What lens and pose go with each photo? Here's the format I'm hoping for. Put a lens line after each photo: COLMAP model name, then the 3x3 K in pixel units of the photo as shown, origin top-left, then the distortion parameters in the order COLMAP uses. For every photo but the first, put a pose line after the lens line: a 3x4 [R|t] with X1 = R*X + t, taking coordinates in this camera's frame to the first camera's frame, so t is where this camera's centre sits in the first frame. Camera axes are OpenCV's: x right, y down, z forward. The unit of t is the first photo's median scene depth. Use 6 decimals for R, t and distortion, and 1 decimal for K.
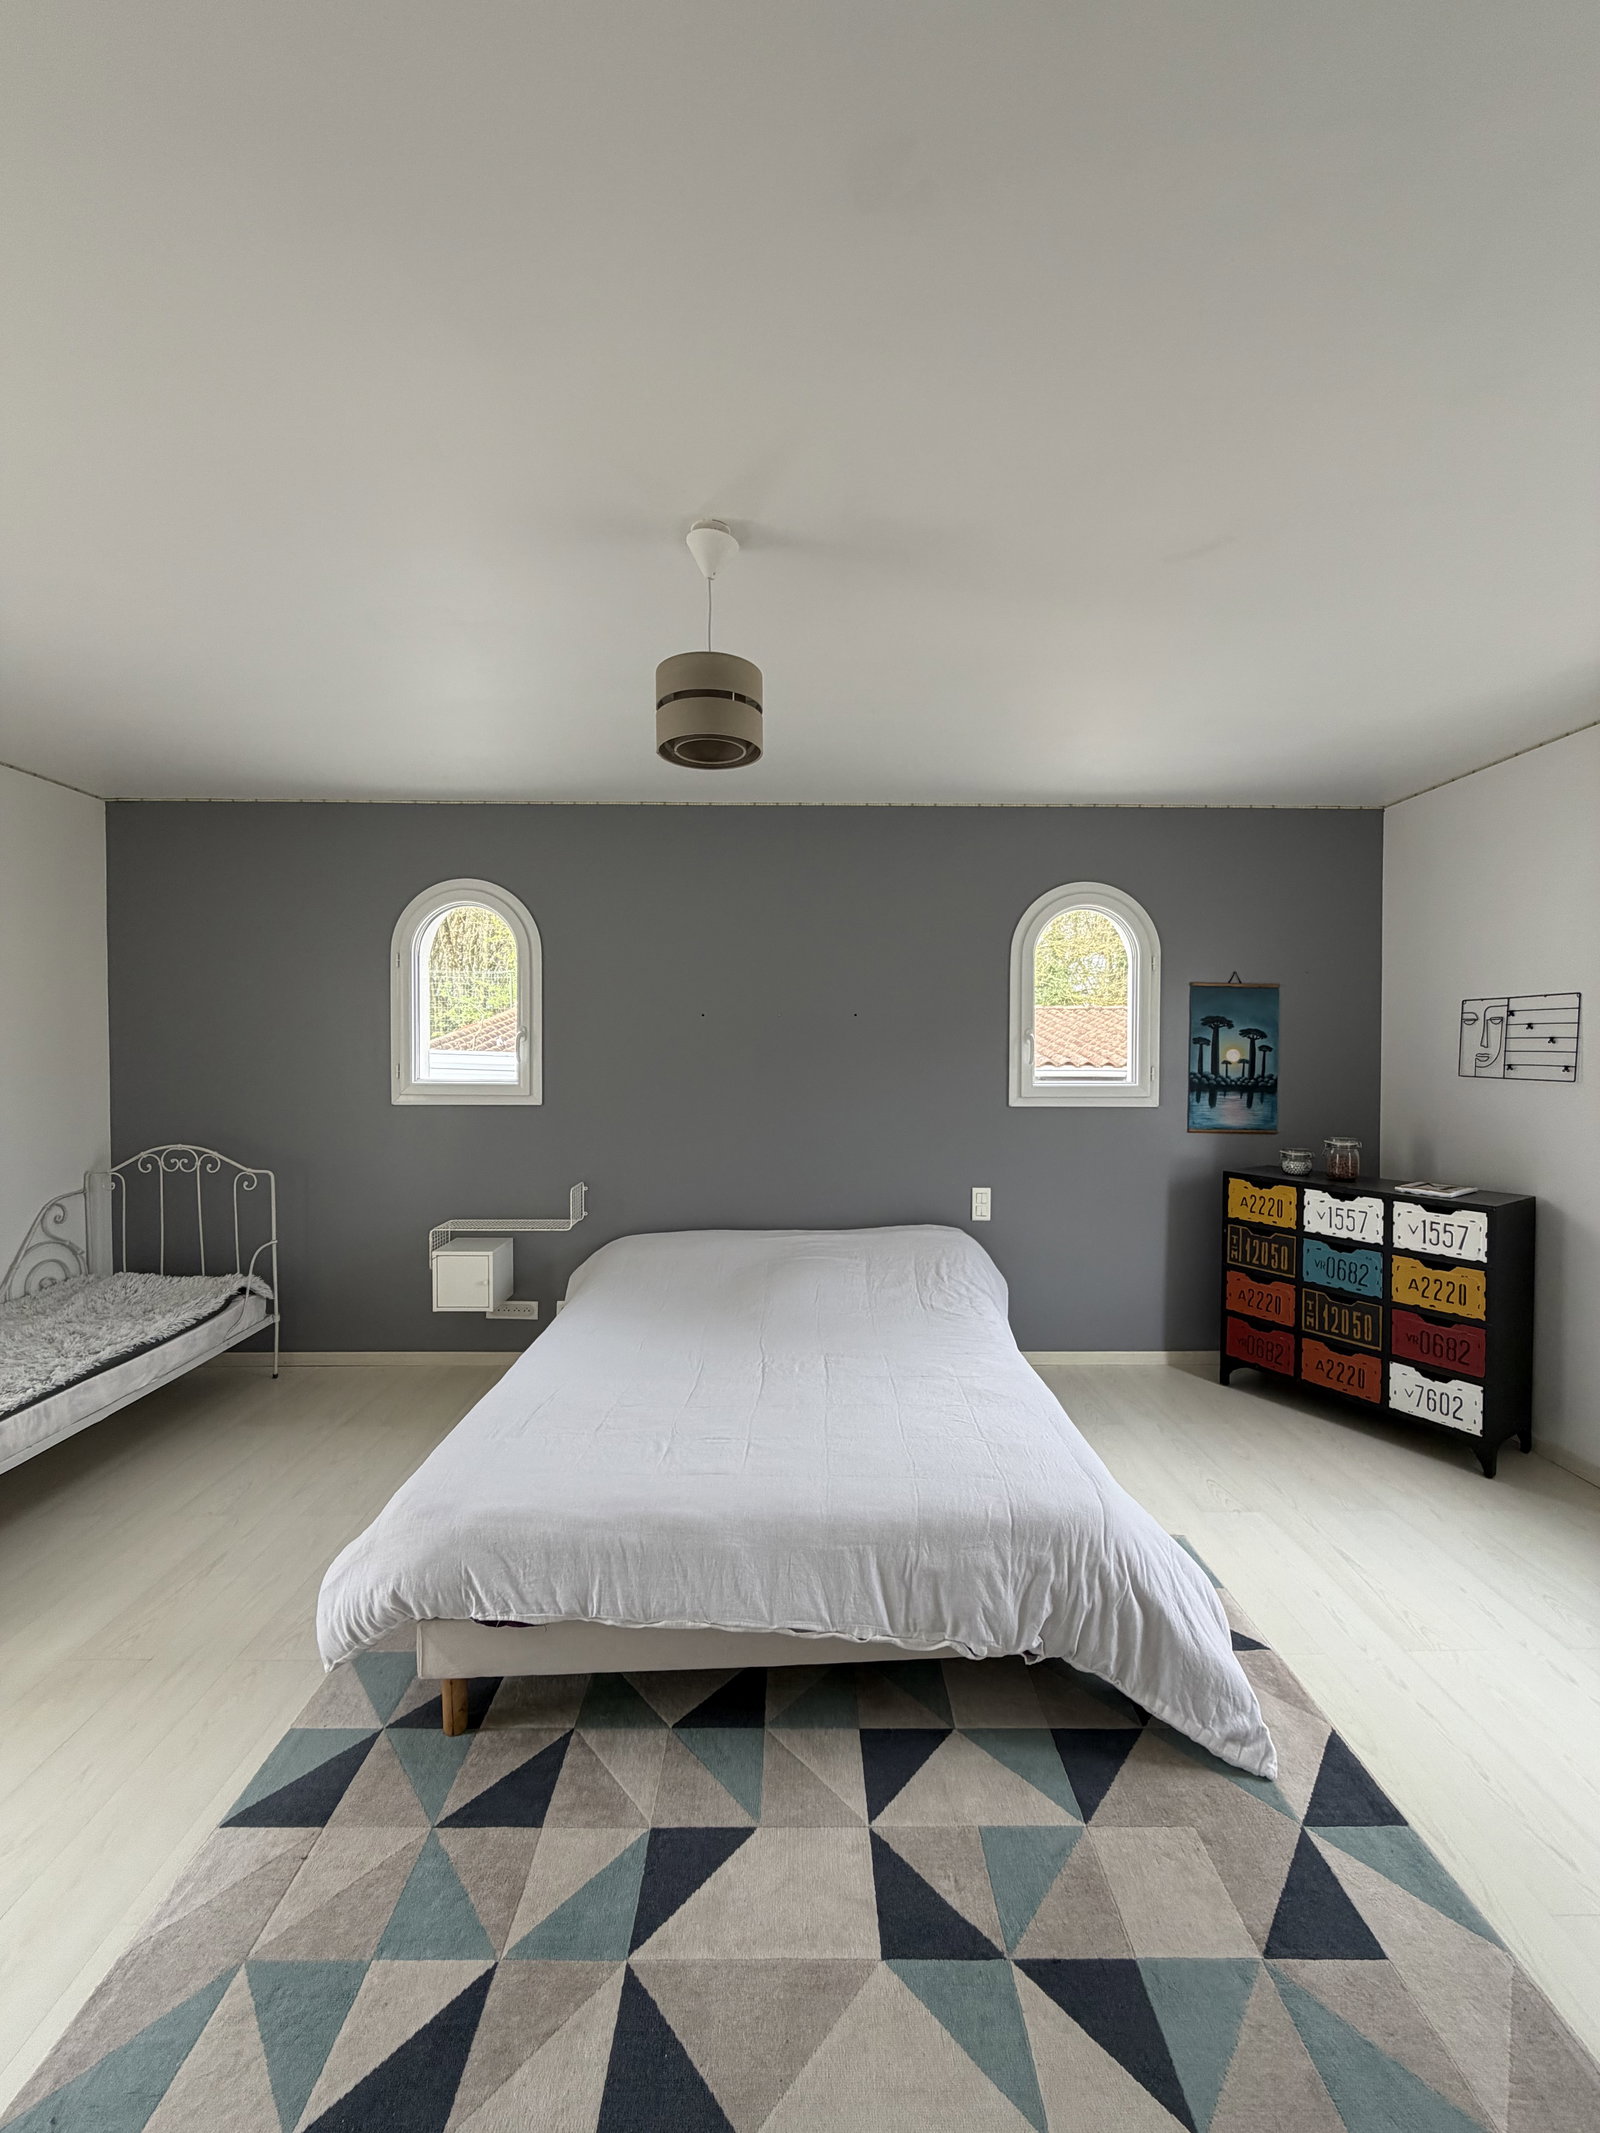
lens RADIAL K [[846.7, 0, 801.7], [0, 846.7, 1062.3], [0, 0, 1]] dist [0.000204, -0.000061]
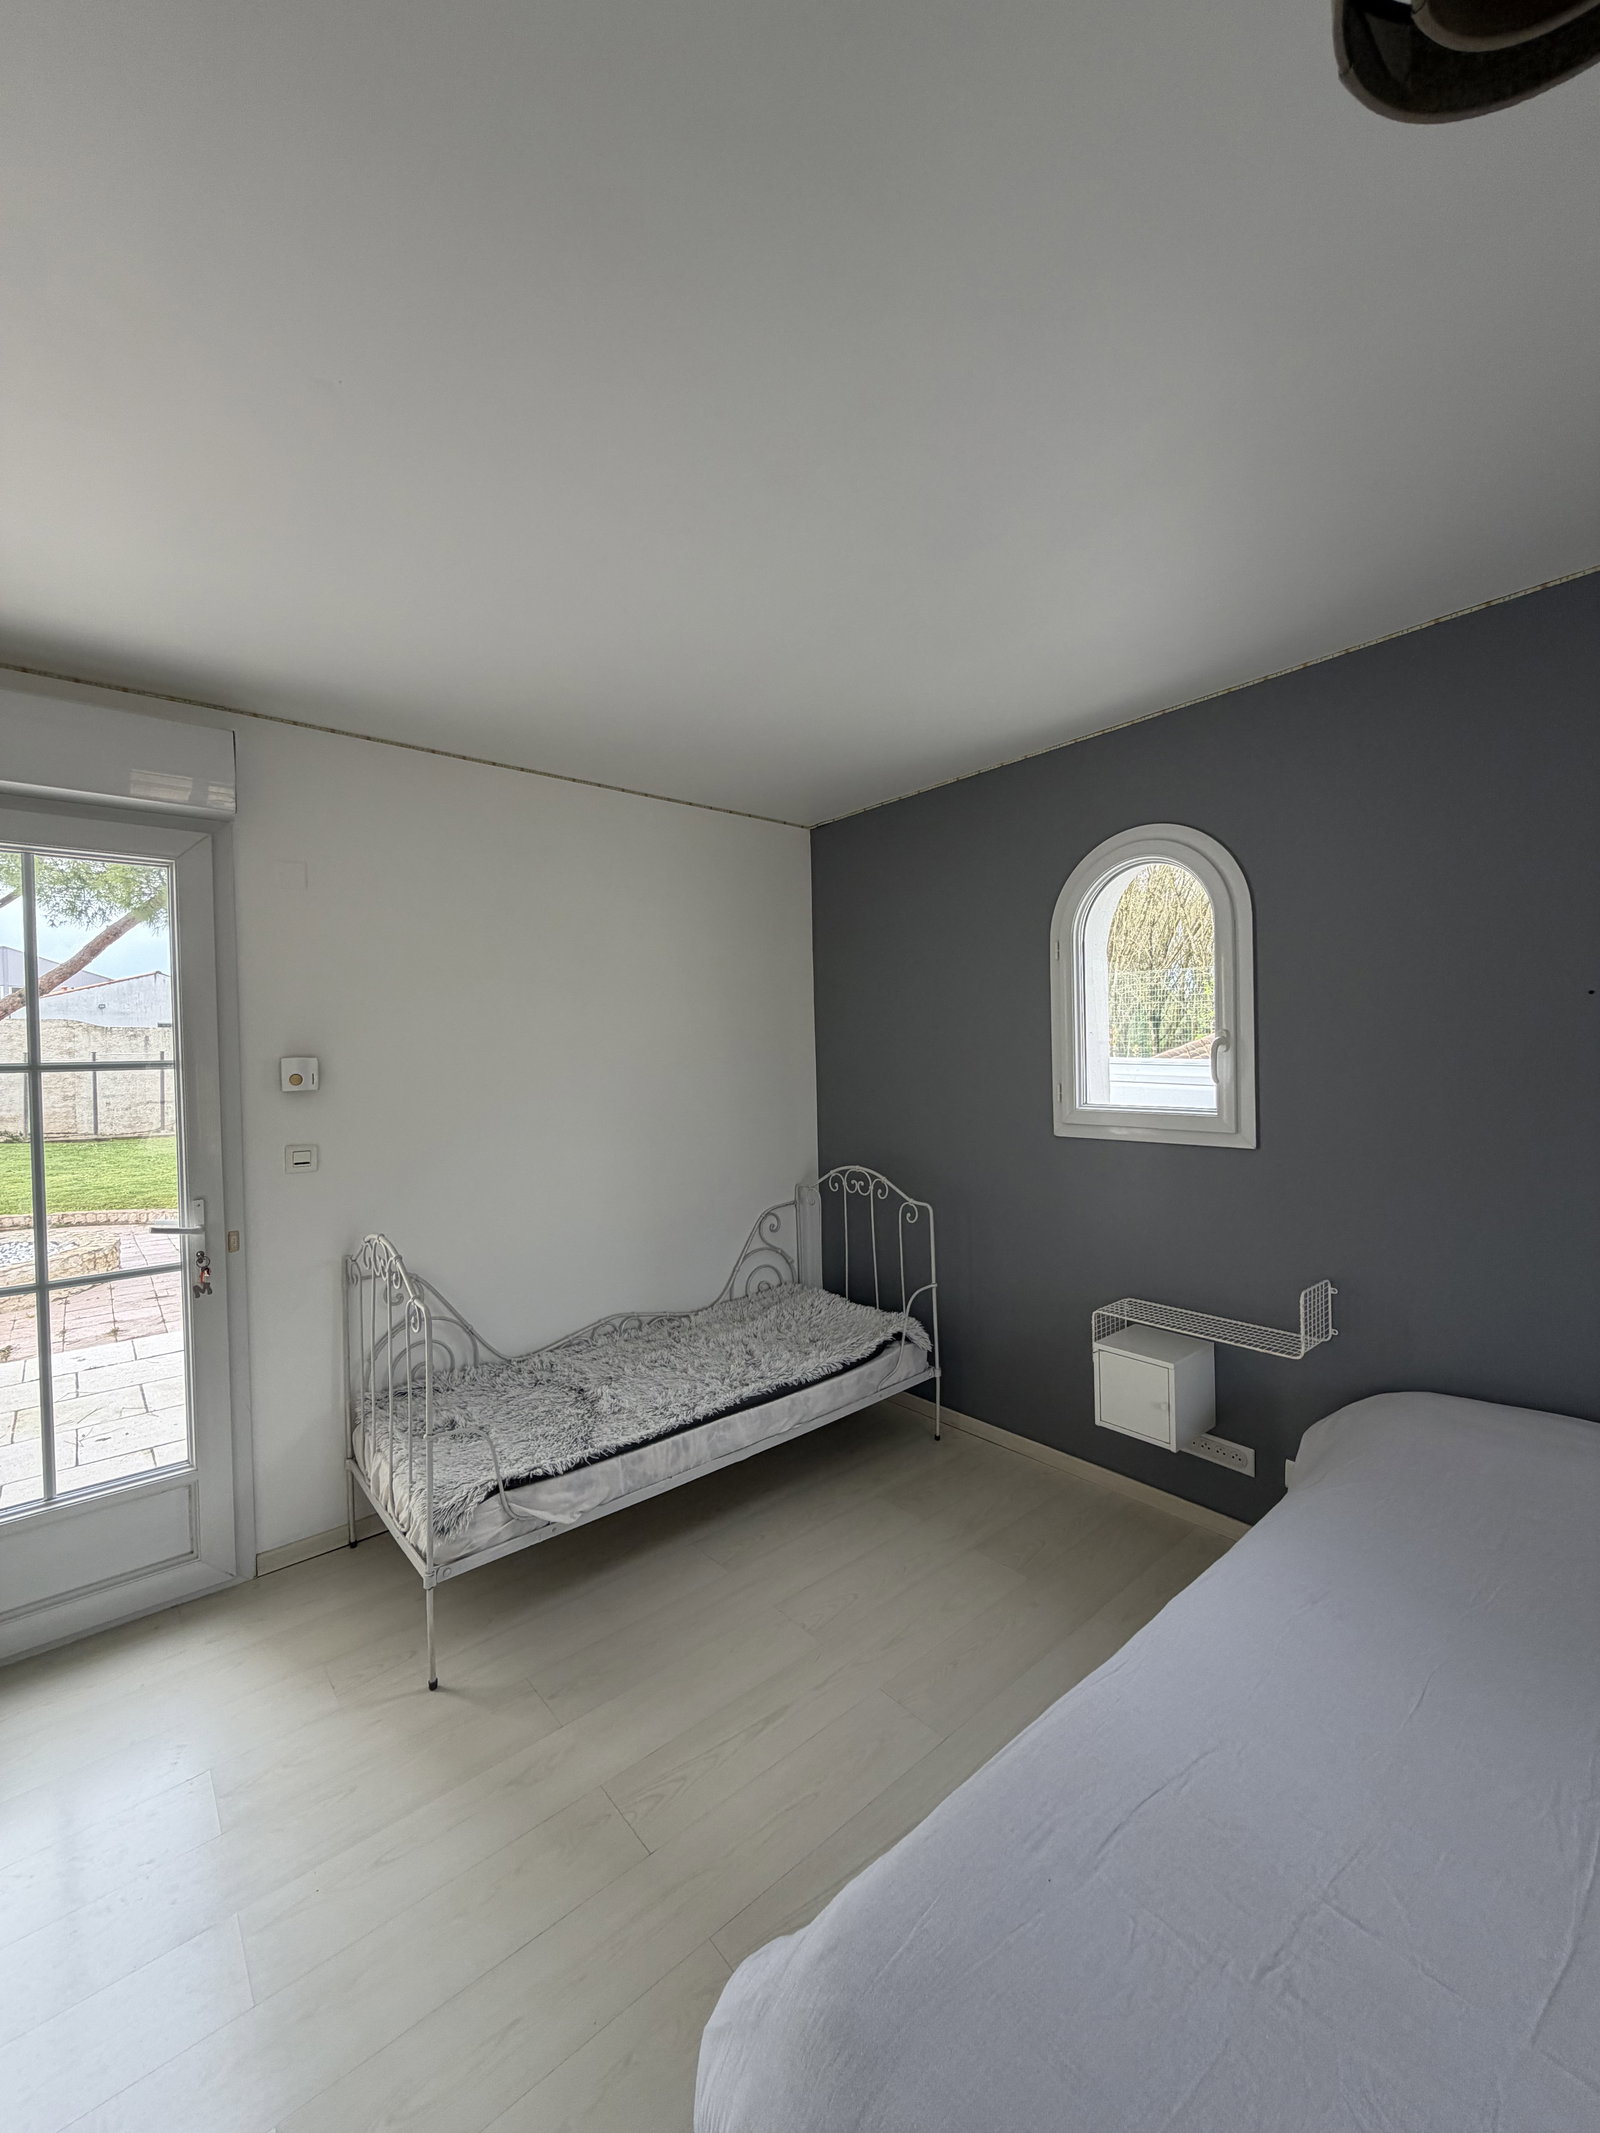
lens RADIAL K [[846.7, 0, 801.7], [0, 846.7, 1062.3], [0, 0, 1]] dist [0.000204, -0.000061]
pose [[0.641368, -0.010628, -0.767160, -0.034592], [0.009911, 0.999935, -0.005567, -0.017038], [0.767169, -0.004033, 0.641432, 0.344488]]
